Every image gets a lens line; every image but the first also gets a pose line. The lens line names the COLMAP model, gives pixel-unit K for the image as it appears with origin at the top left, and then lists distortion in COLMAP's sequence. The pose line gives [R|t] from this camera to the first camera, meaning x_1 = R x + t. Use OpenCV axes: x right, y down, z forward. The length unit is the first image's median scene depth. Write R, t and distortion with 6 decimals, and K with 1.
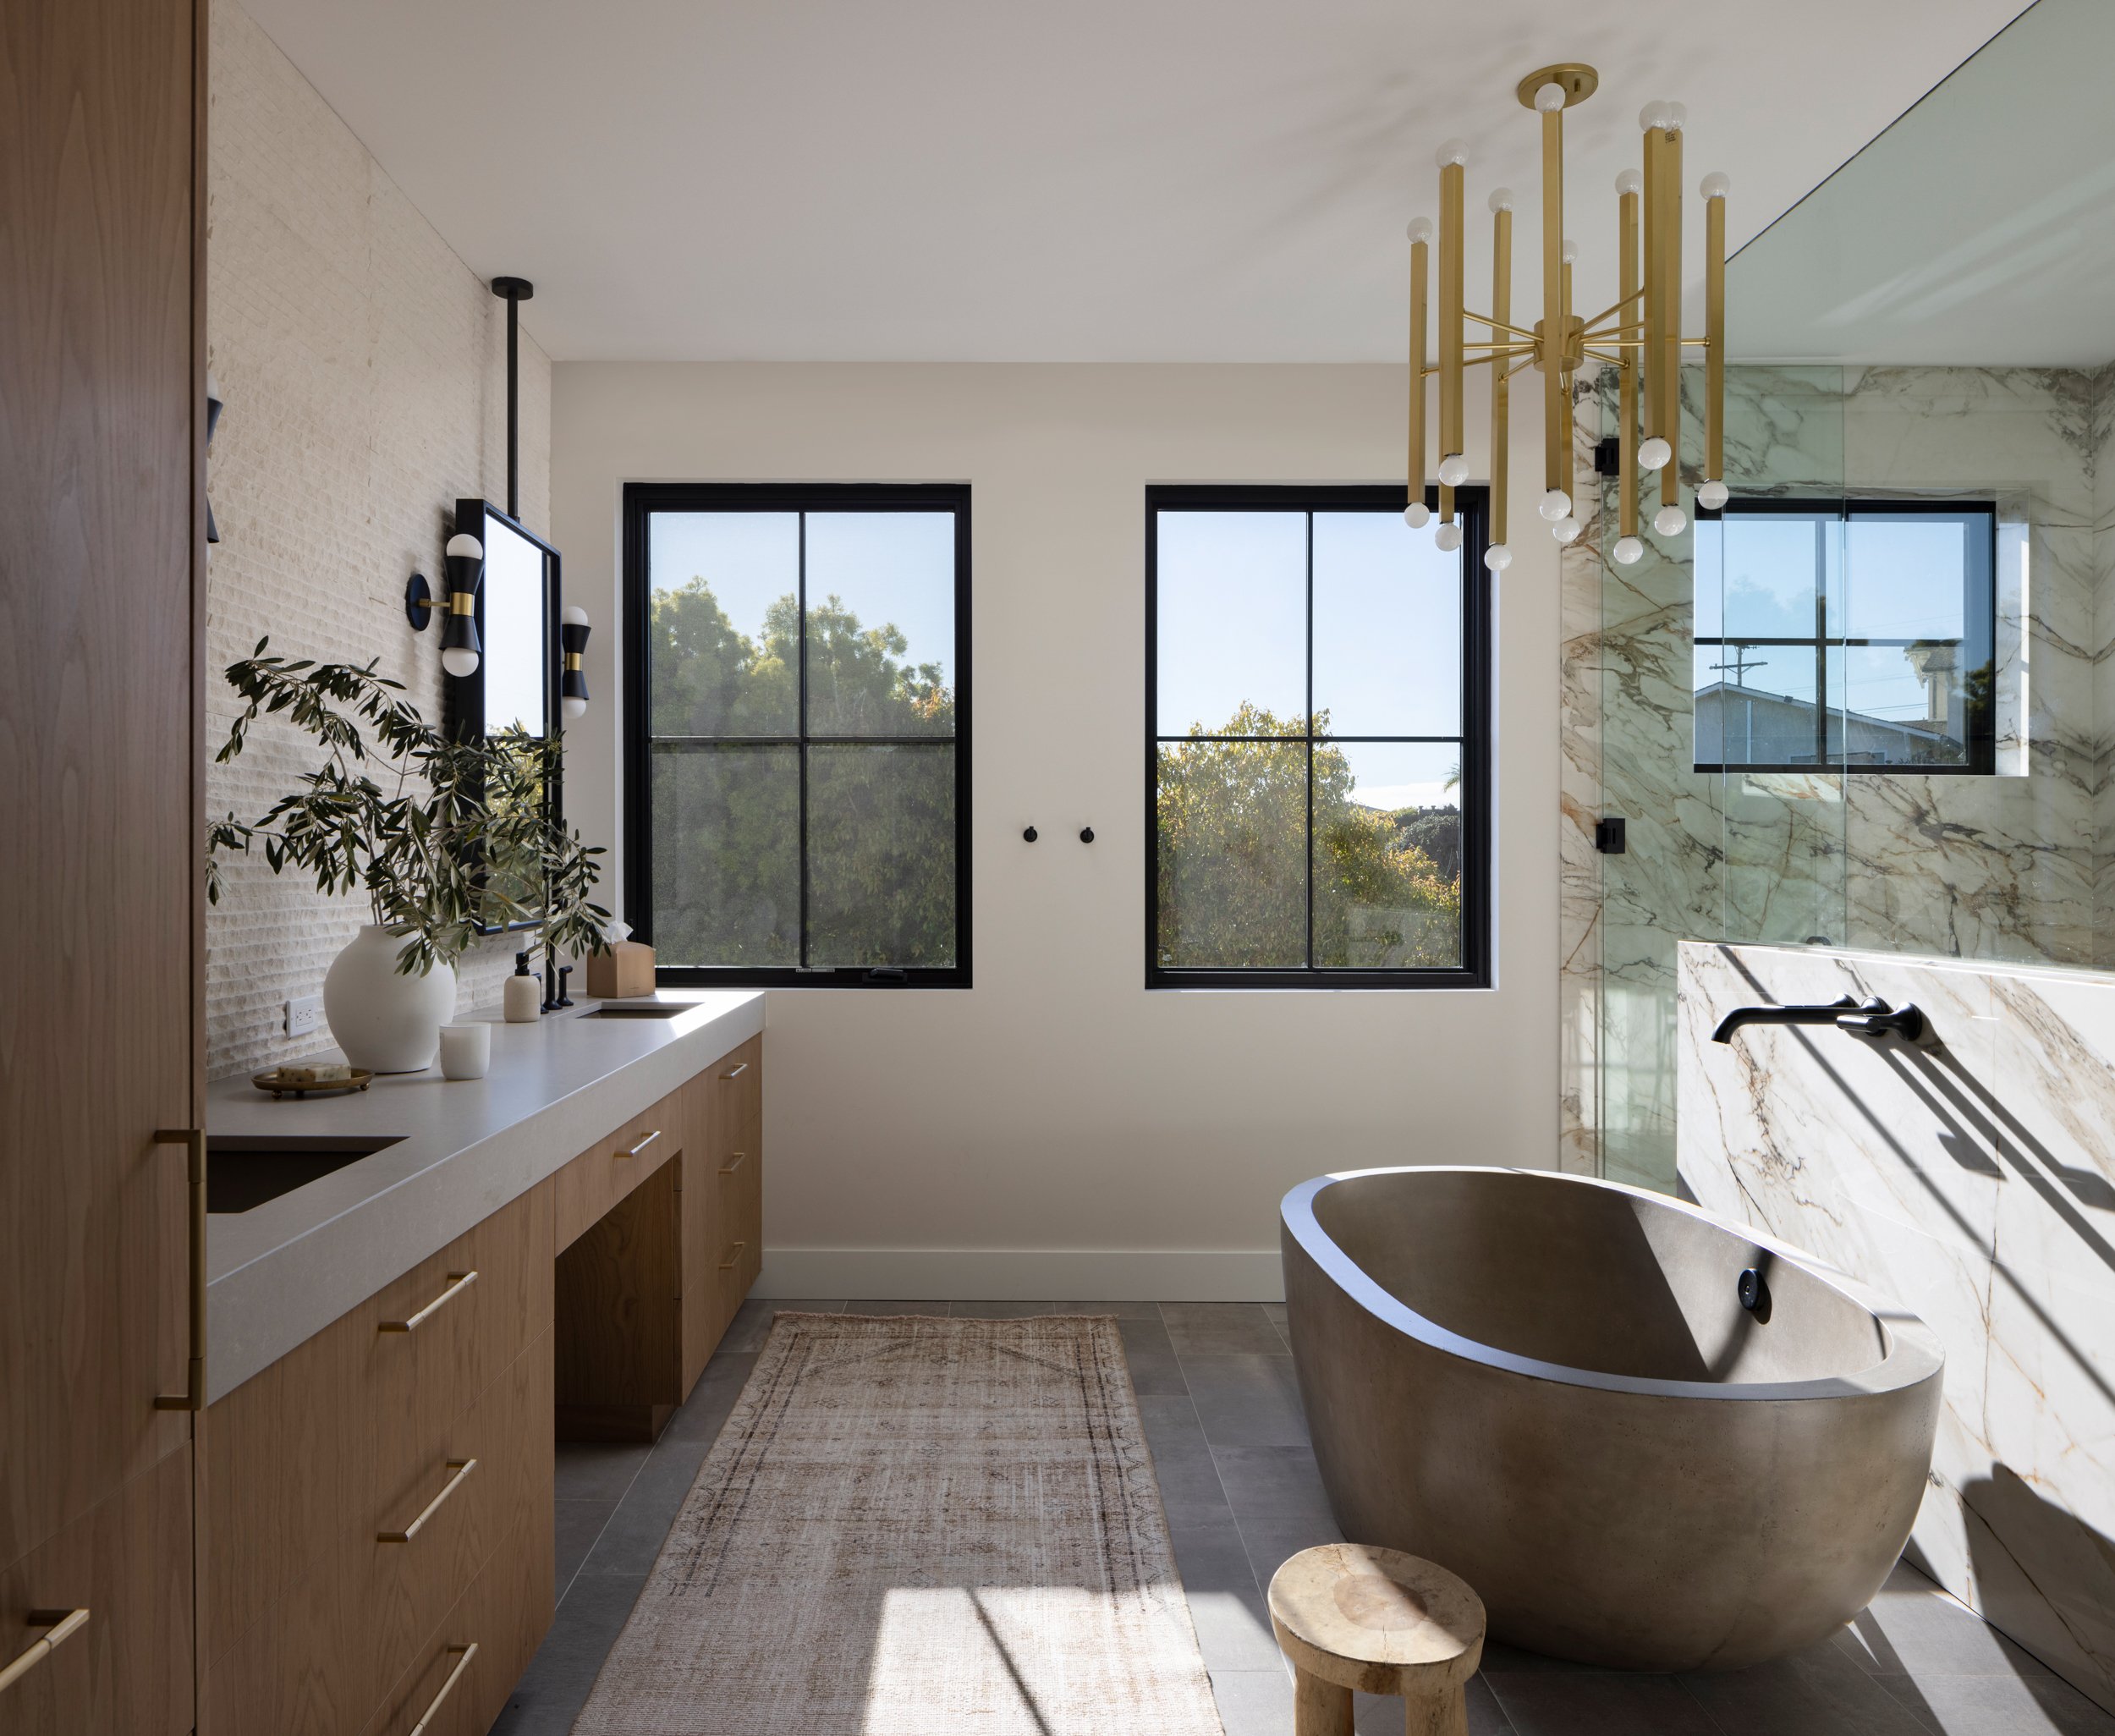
lens RADIAL K [[1501.8, 0, 1057.1], [0, 1501.8, 868.0], [0, 0, 1]] dist [-0.000646, -0.000659]
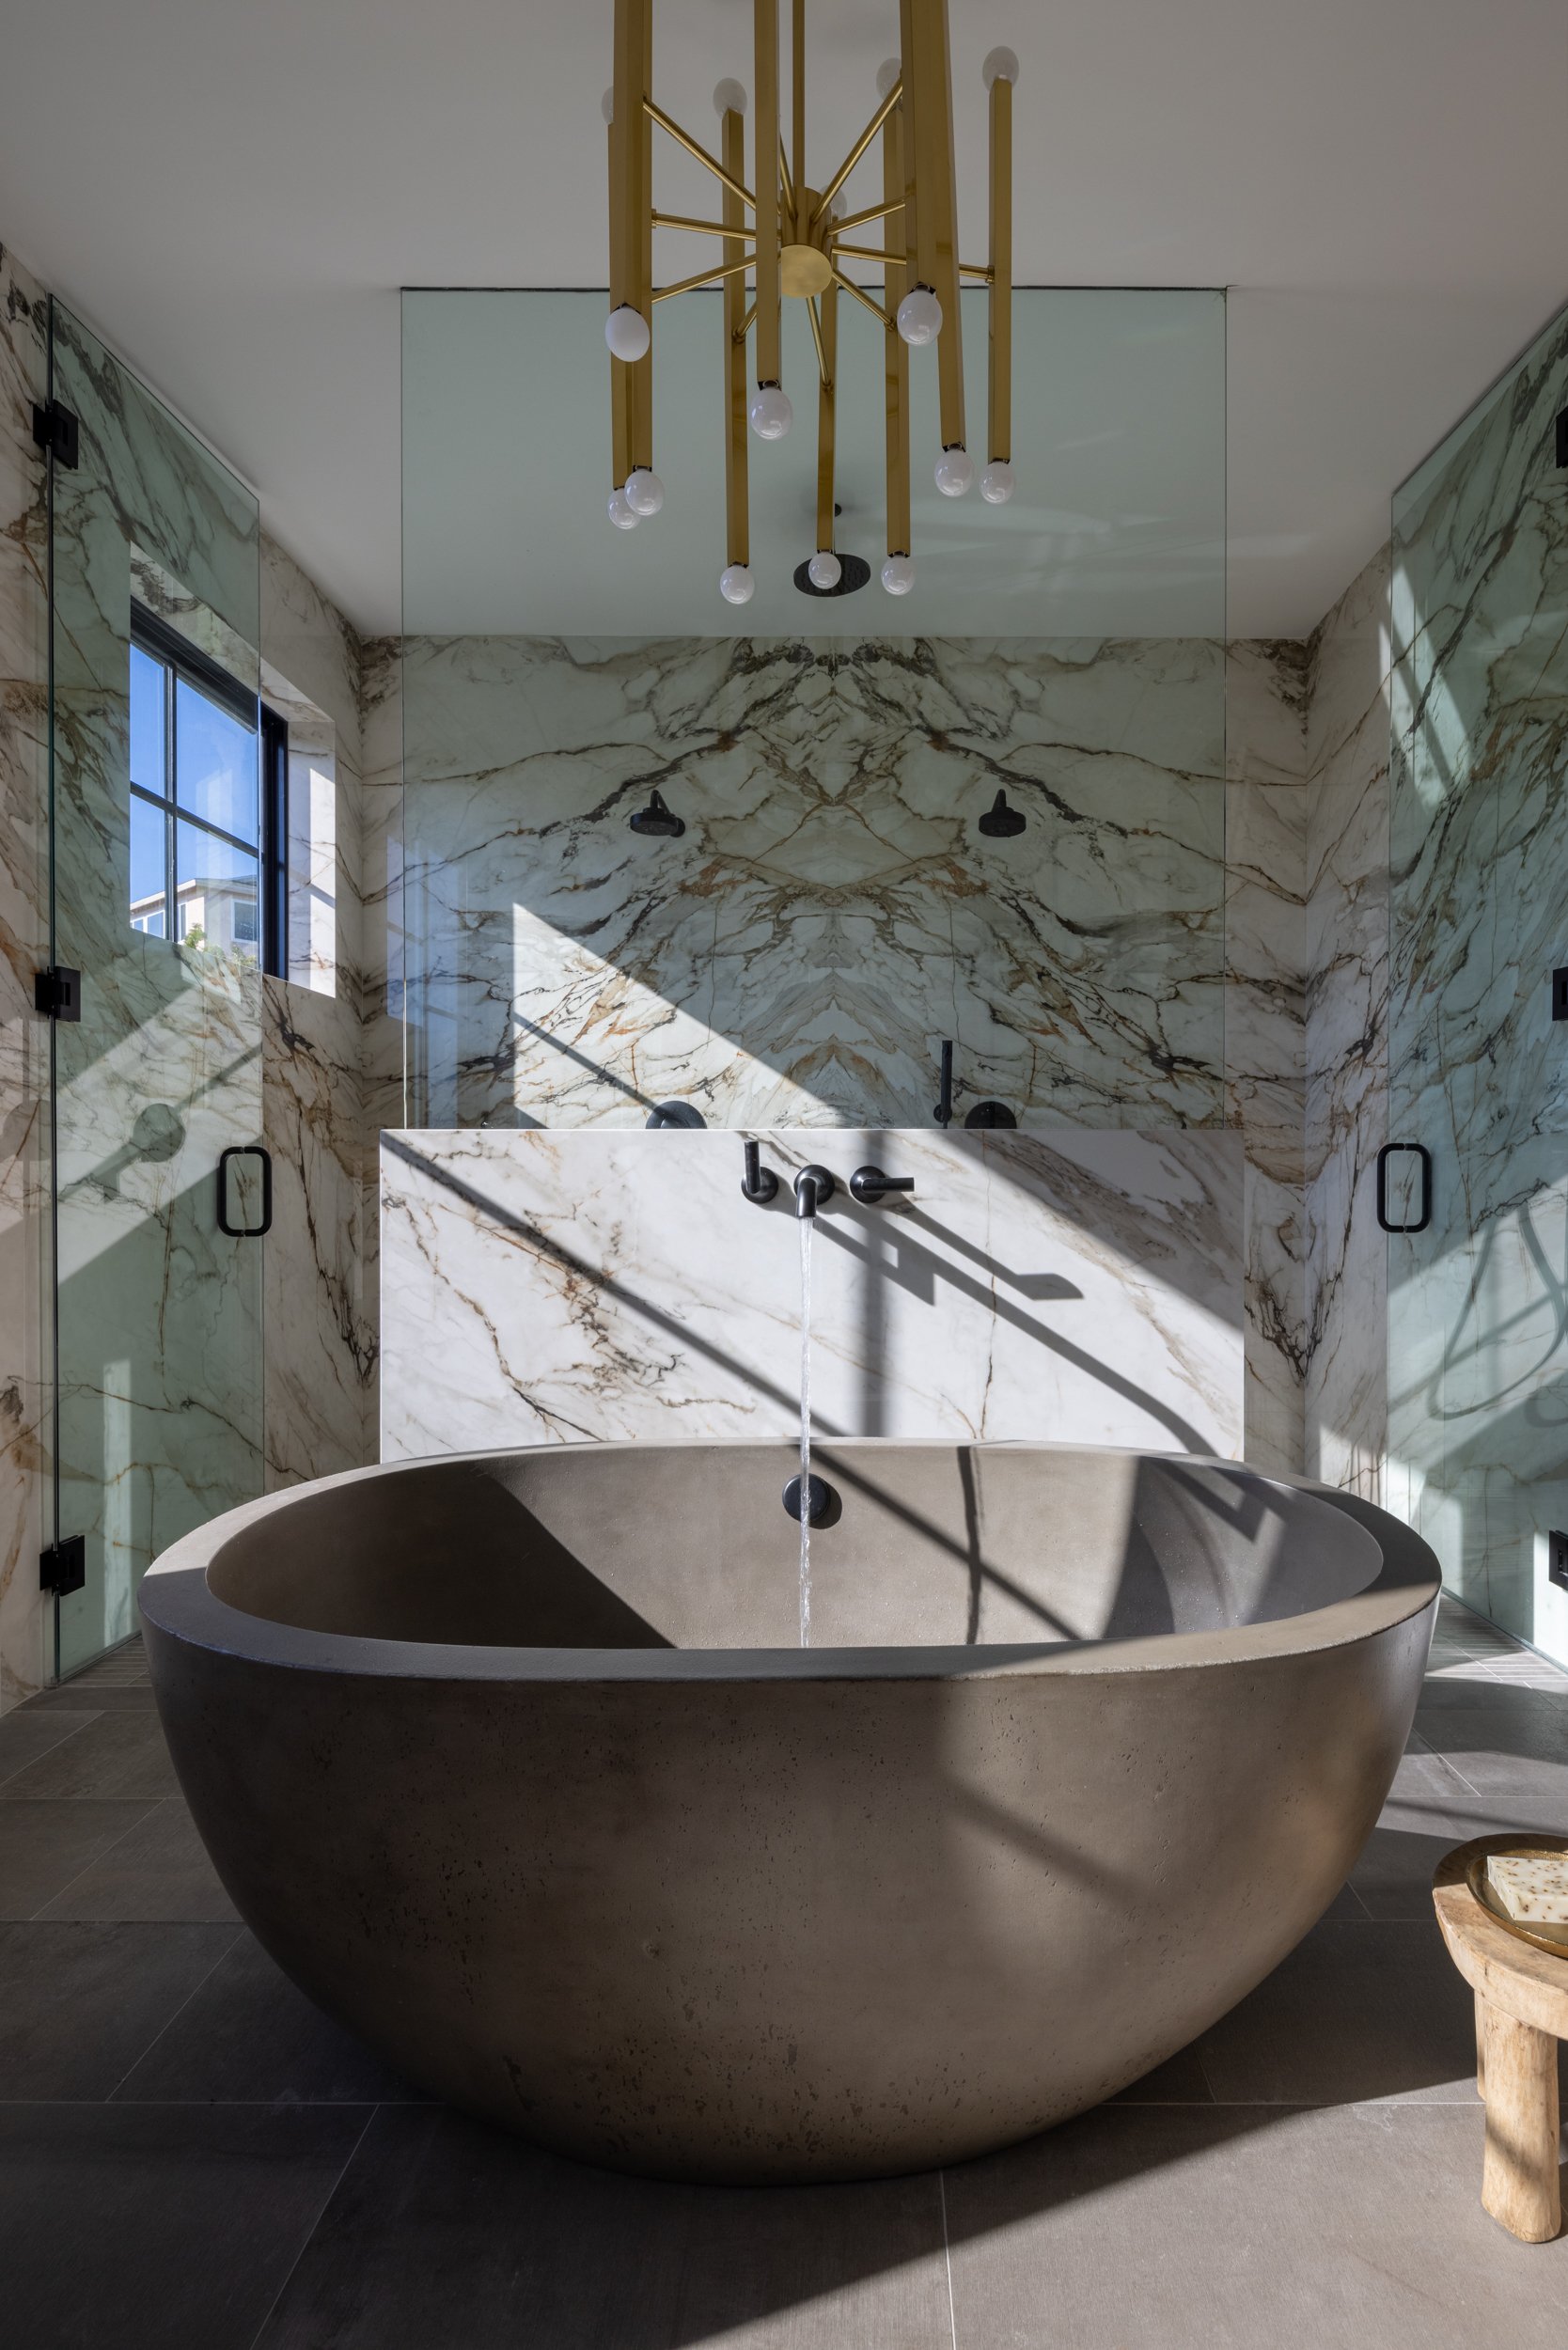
lens RADIAL K [[1137.3, 0, 786.1], [0, 1137.3, 1173.1], [0, 0, 1]] dist [0.016175, 0.000110]
pose [[0.041716, -0.004360, 0.999120, -0.189419], [0.001592, 0.999989, 0.004297, 0.081436], [-0.999128, 0.001411, 0.041723, 0.915670]]
